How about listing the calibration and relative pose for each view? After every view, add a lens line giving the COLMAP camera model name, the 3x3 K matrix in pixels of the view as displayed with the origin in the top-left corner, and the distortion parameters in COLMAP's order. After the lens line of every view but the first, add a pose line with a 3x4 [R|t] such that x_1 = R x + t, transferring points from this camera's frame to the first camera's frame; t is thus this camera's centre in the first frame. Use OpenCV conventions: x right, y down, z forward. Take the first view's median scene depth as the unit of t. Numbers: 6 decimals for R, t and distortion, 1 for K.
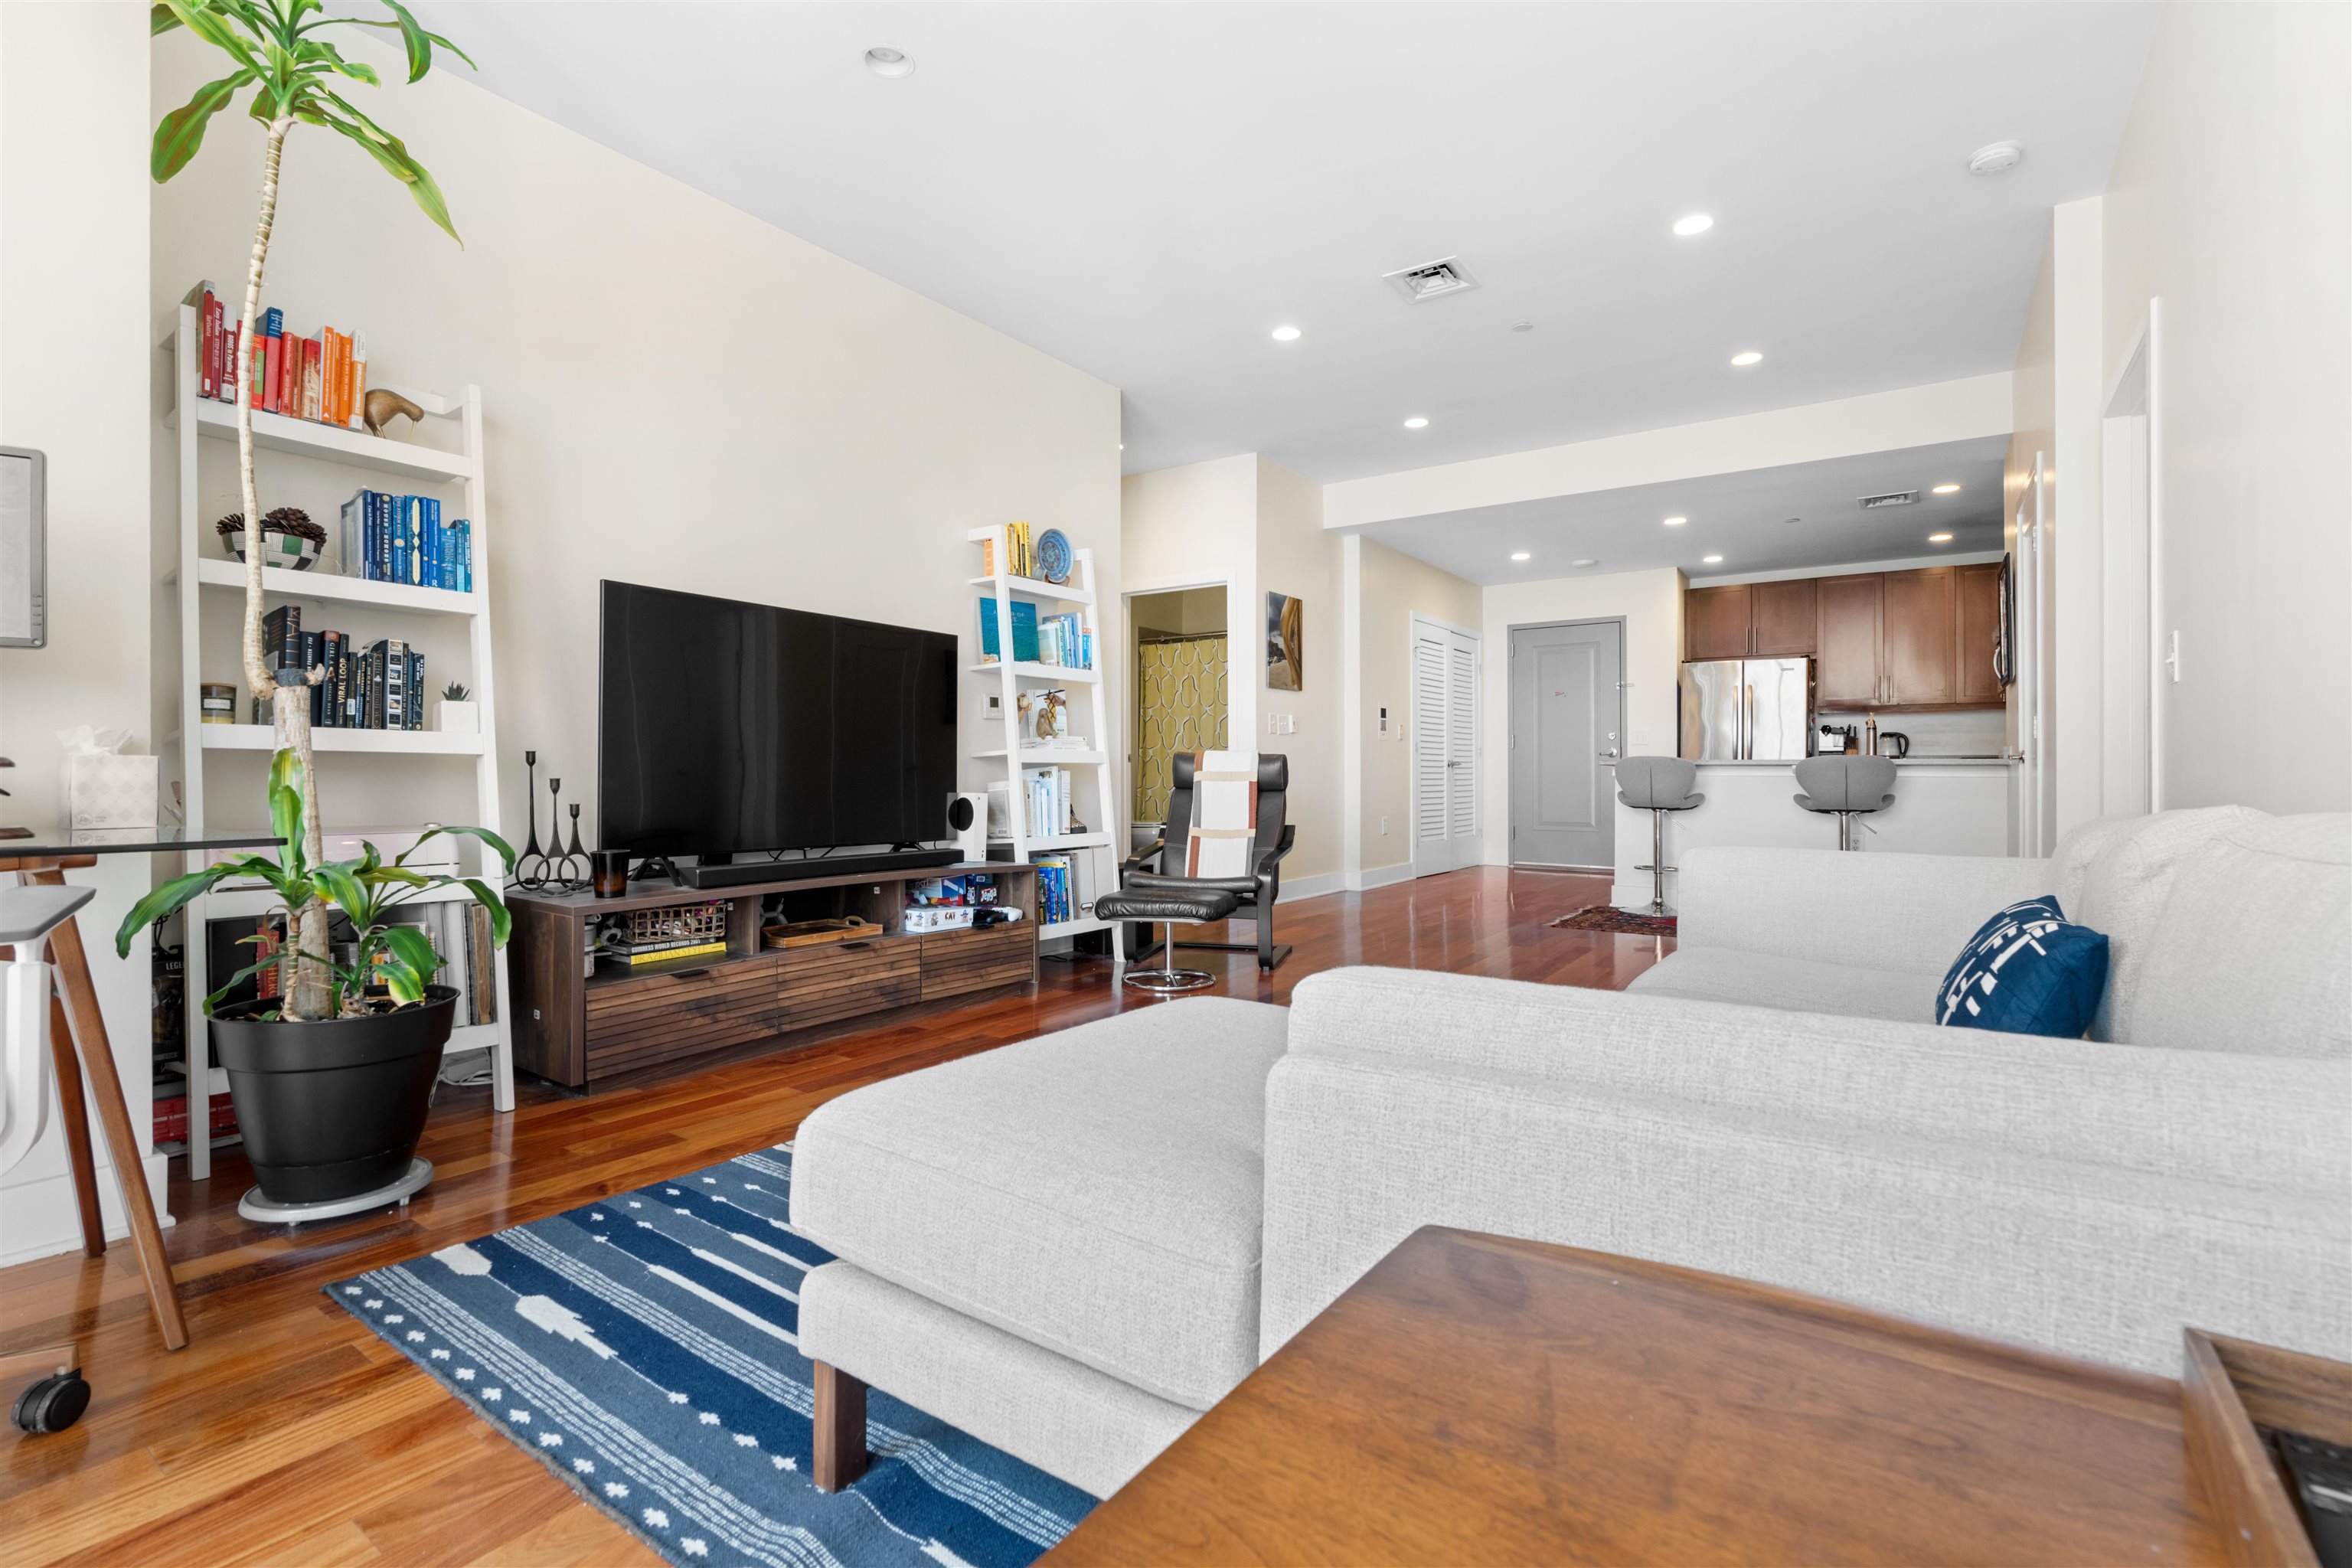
lens RADIAL K [[1063.0, 0, 1156.0], [0, 1063.0, 766.0], [0, 0, 1]] dist [-0.013976, 0.000135]
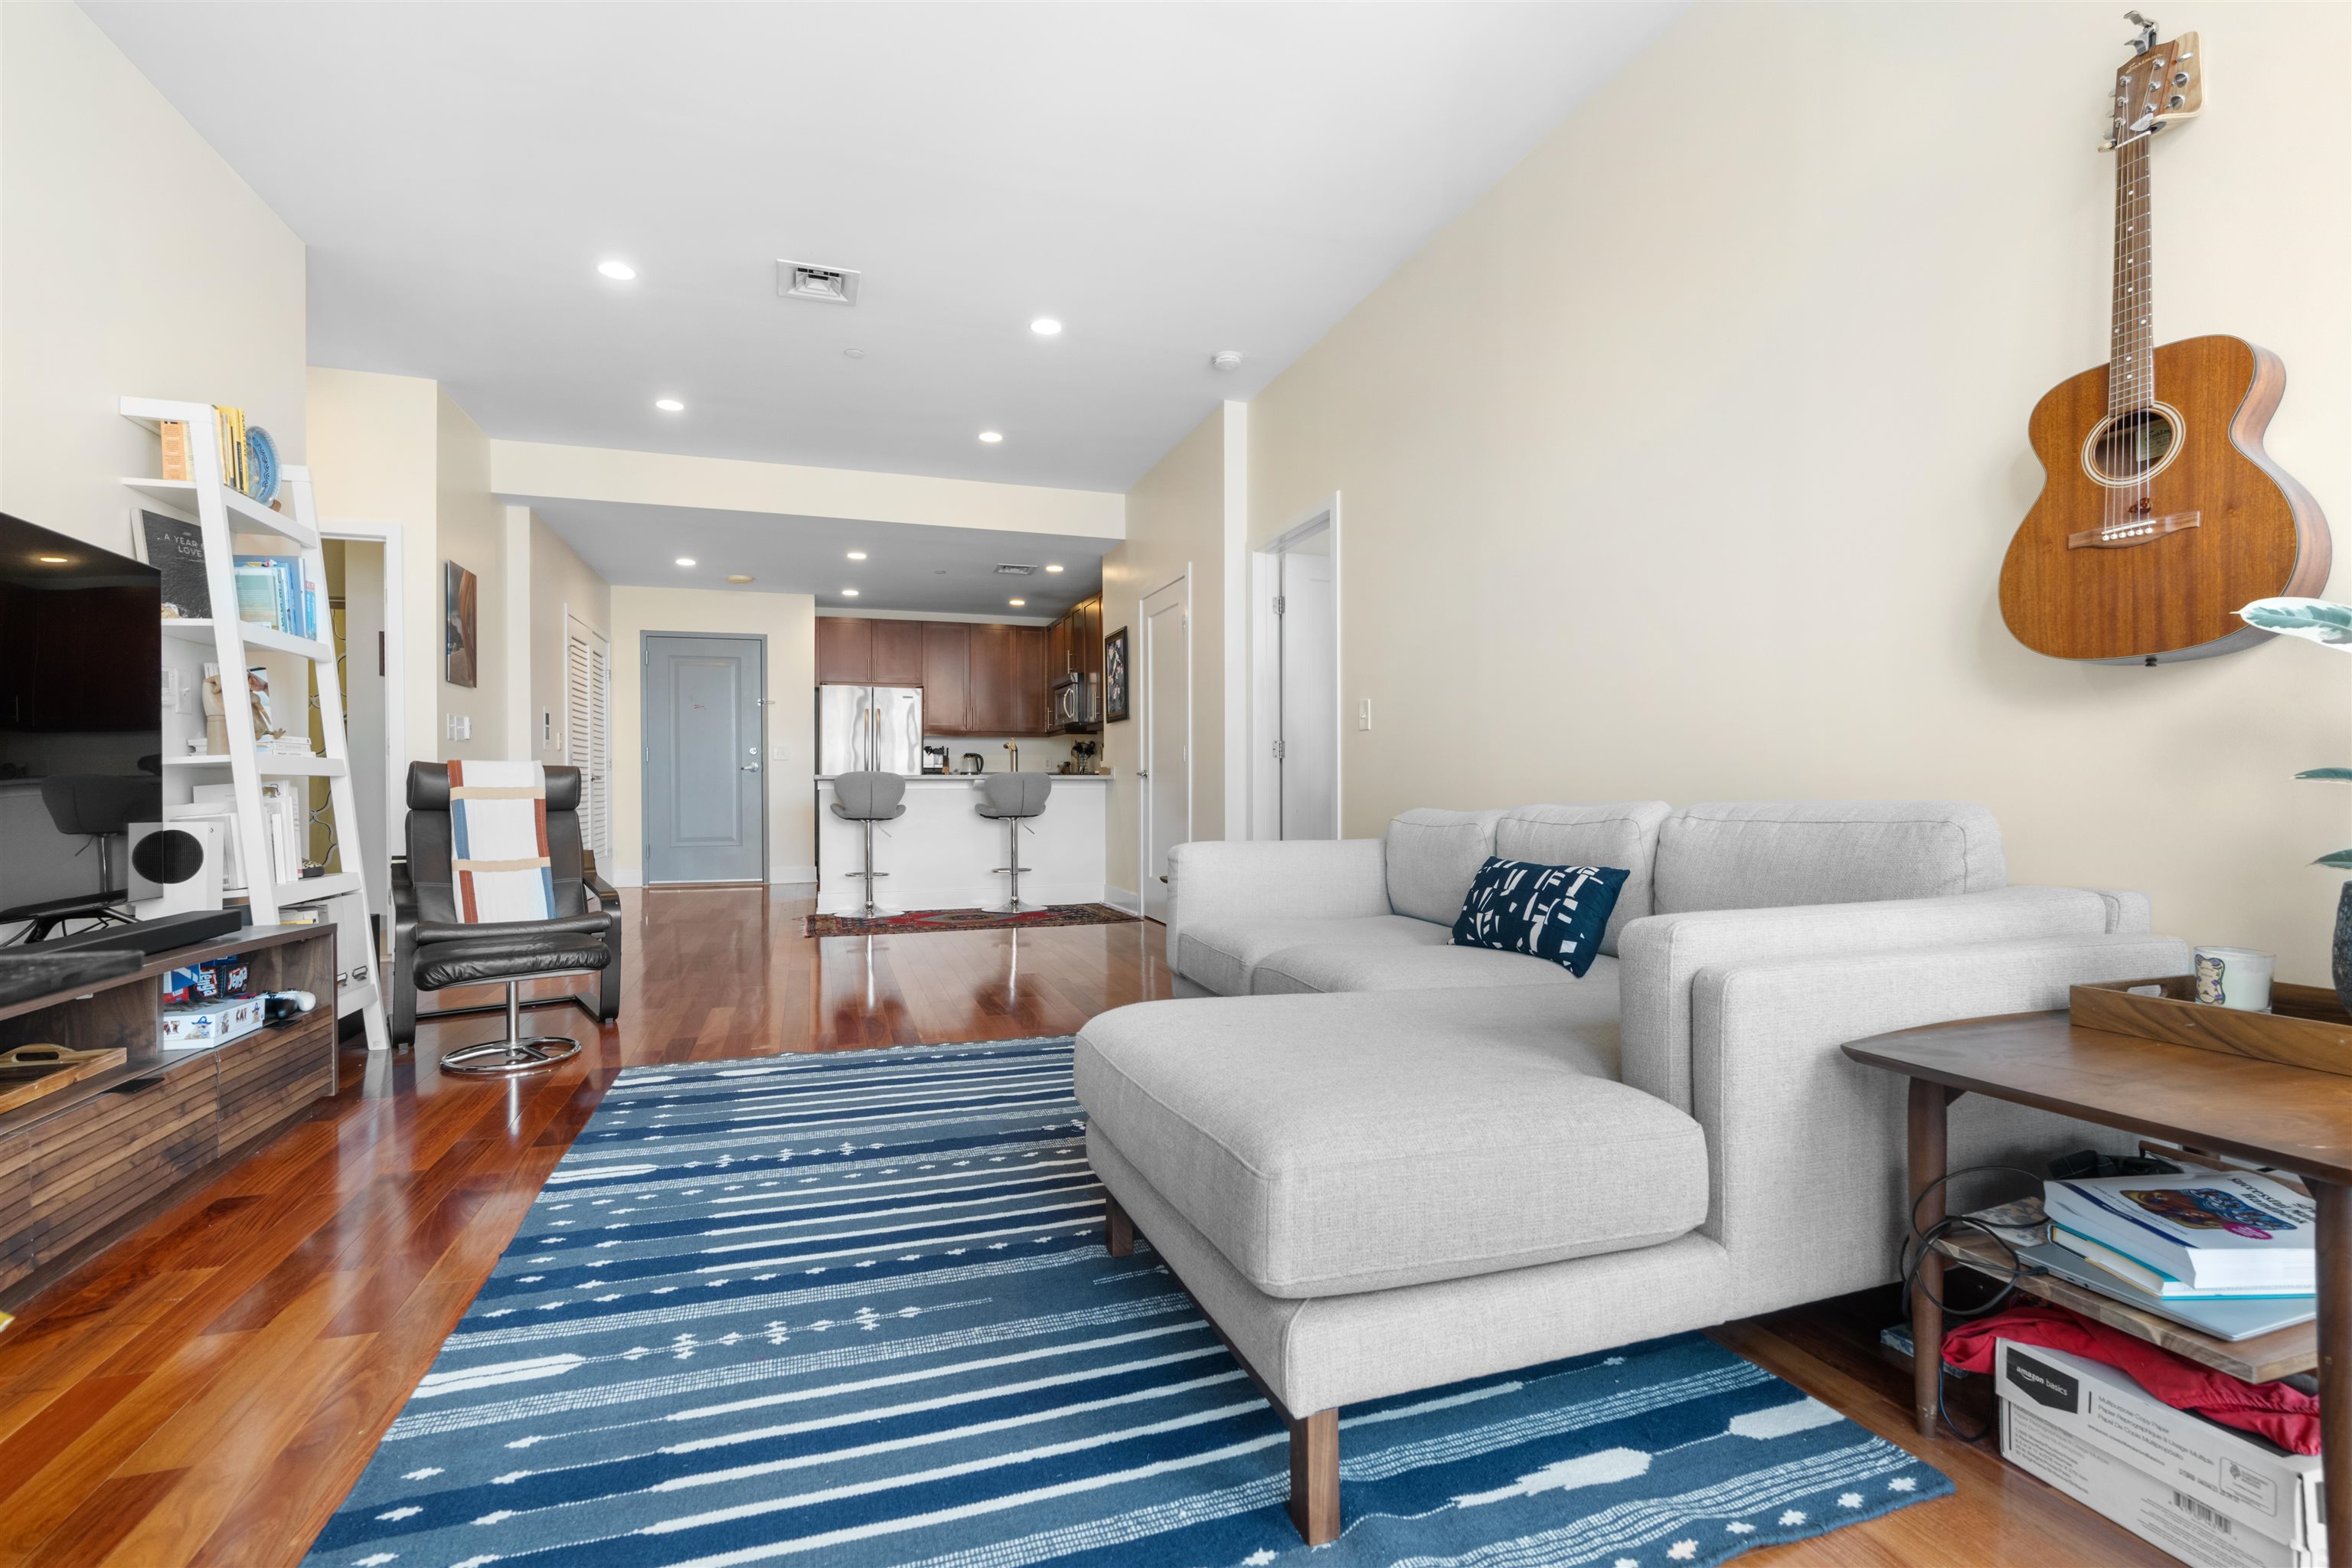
lens RADIAL K [[1062.6, 0, 1169.4], [0, 1062.6, 784.3], [0, 0, 1]] dist [-0.005378, 0.001835]
pose [[0.587494, -0.003596, 0.809220, -0.278995], [0.001693, 0.999993, 0.003214, 0.001441], [-0.809227, -0.000519, 0.587496, 0.130673]]
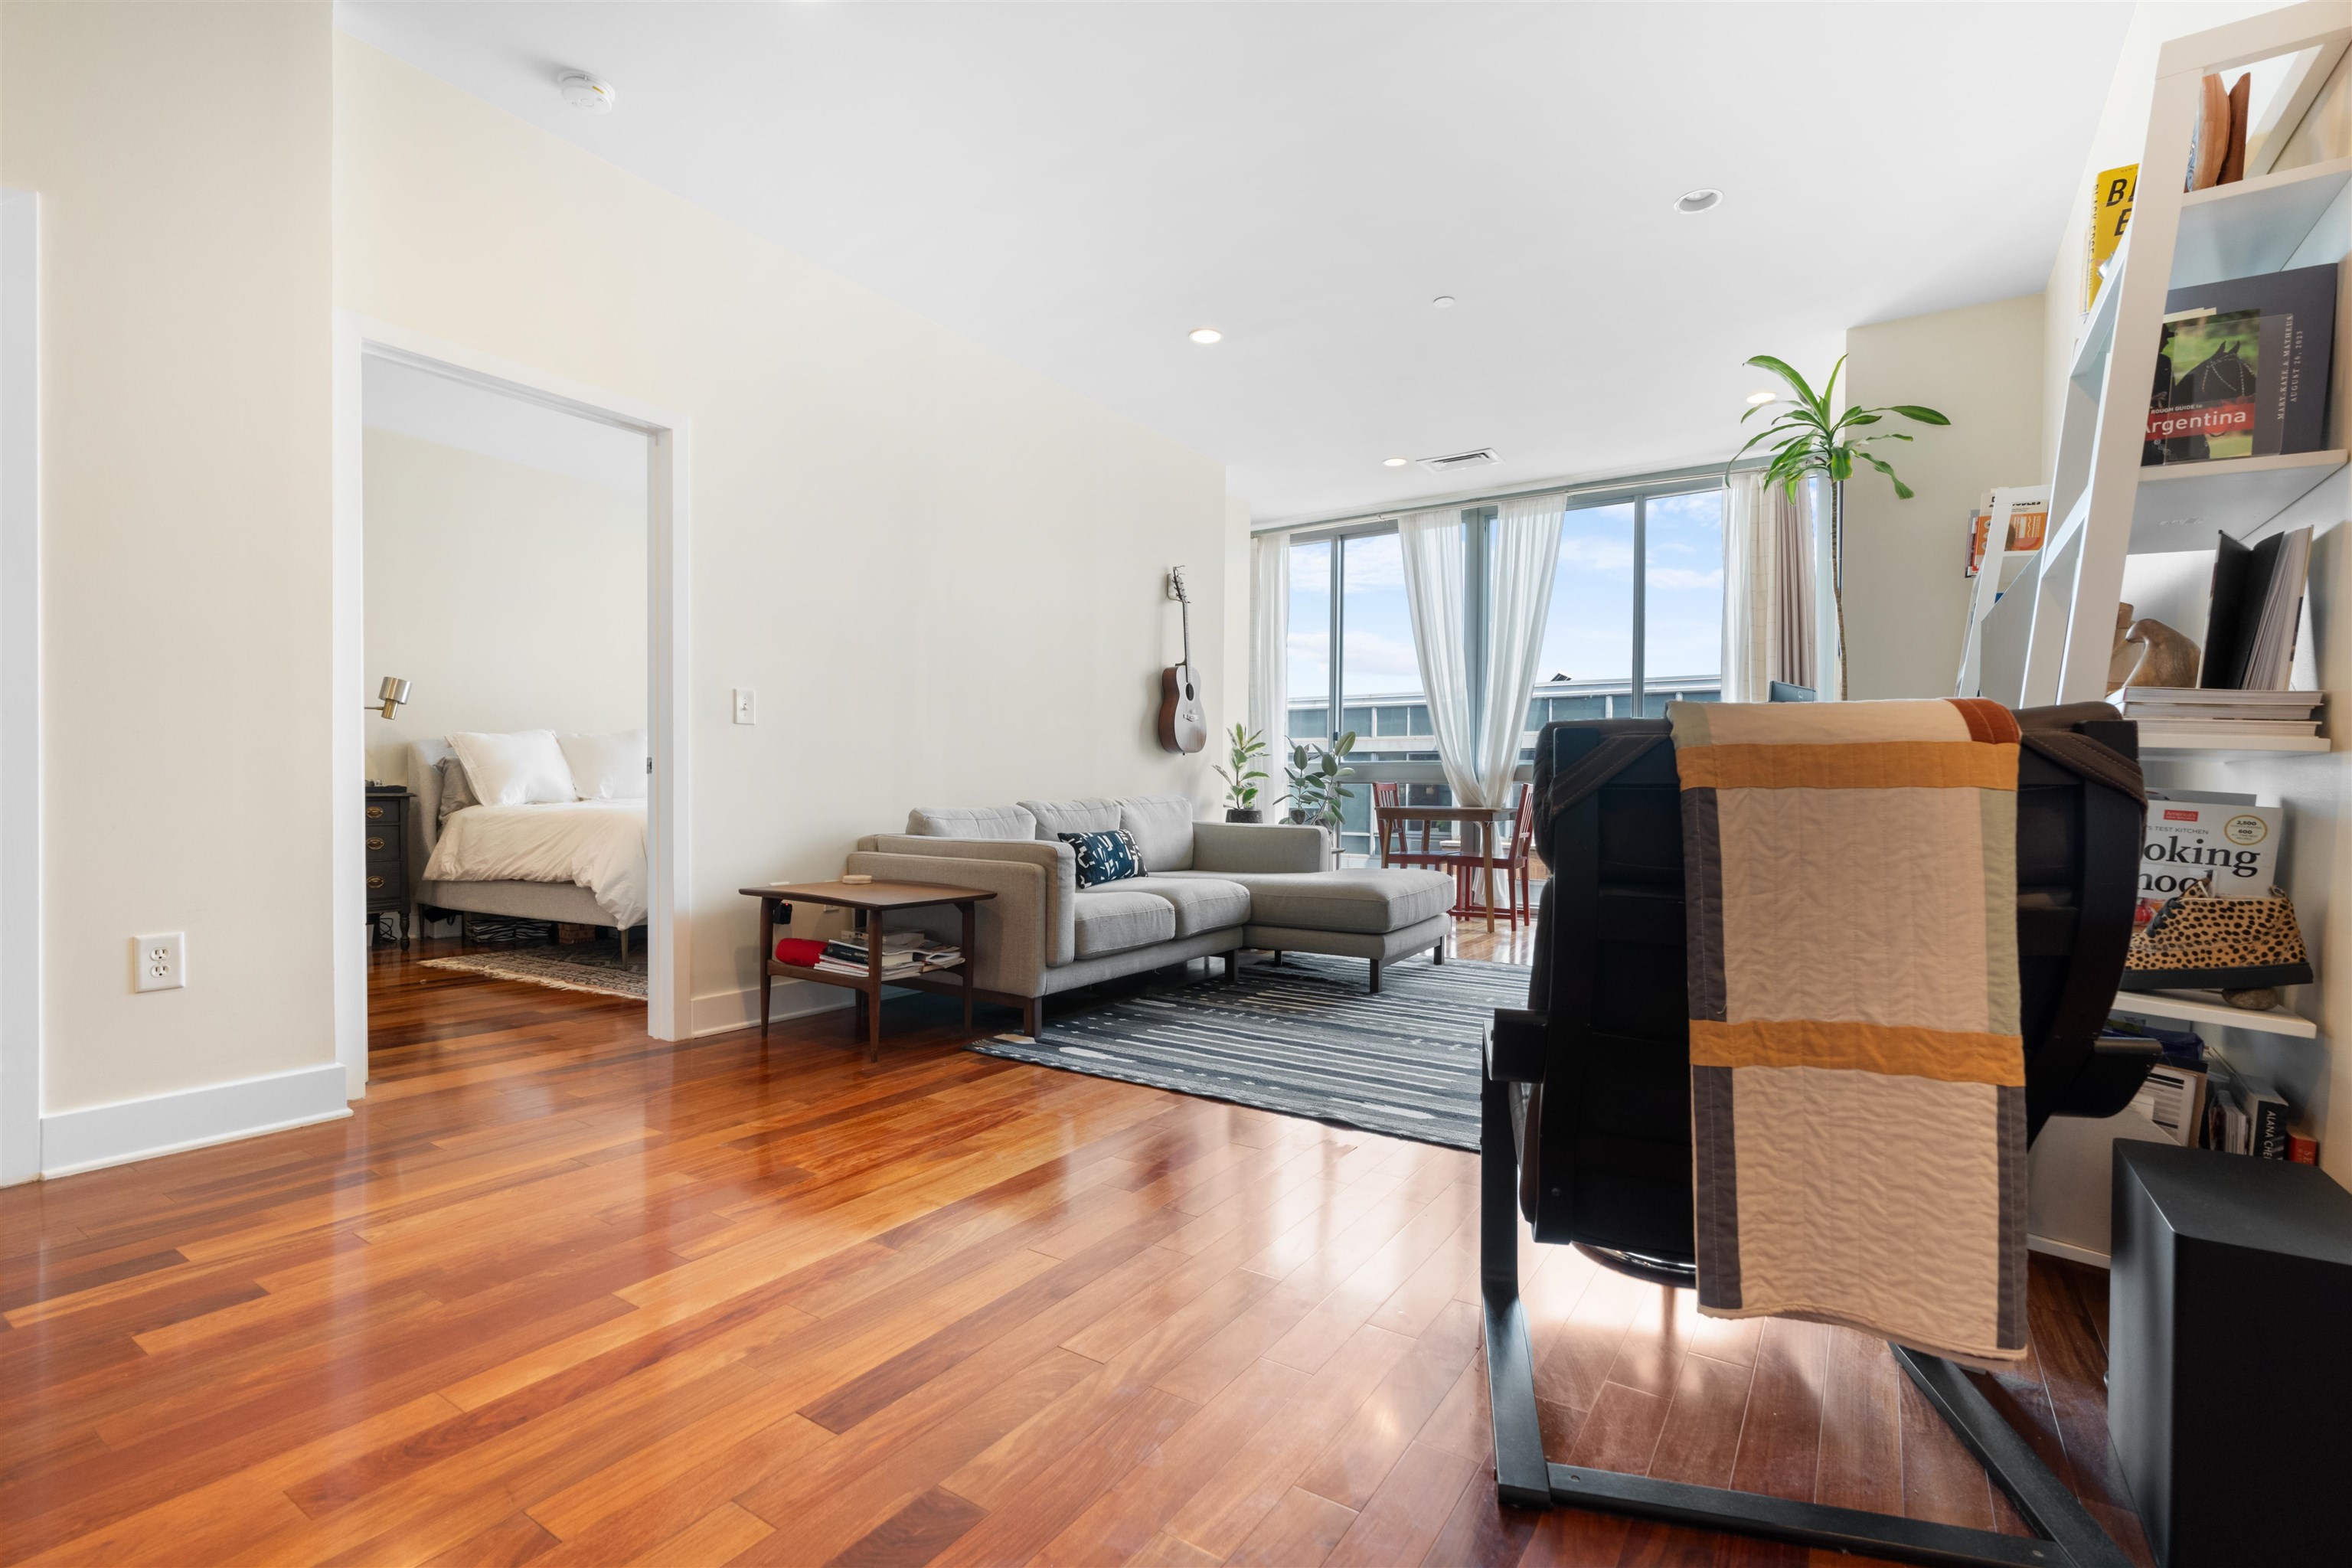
lens RADIAL K [[1067.2, 0, 1175.3], [0, 1067.2, 811.1], [0, 0, 1]] dist [-0.004959, -0.000139]
pose [[-0.999269, -0.008394, -0.037297, 0.211698], [-0.009071, 0.999797, 0.018014, 0.006010], [0.037139, 0.018339, -0.999142, 1.227459]]
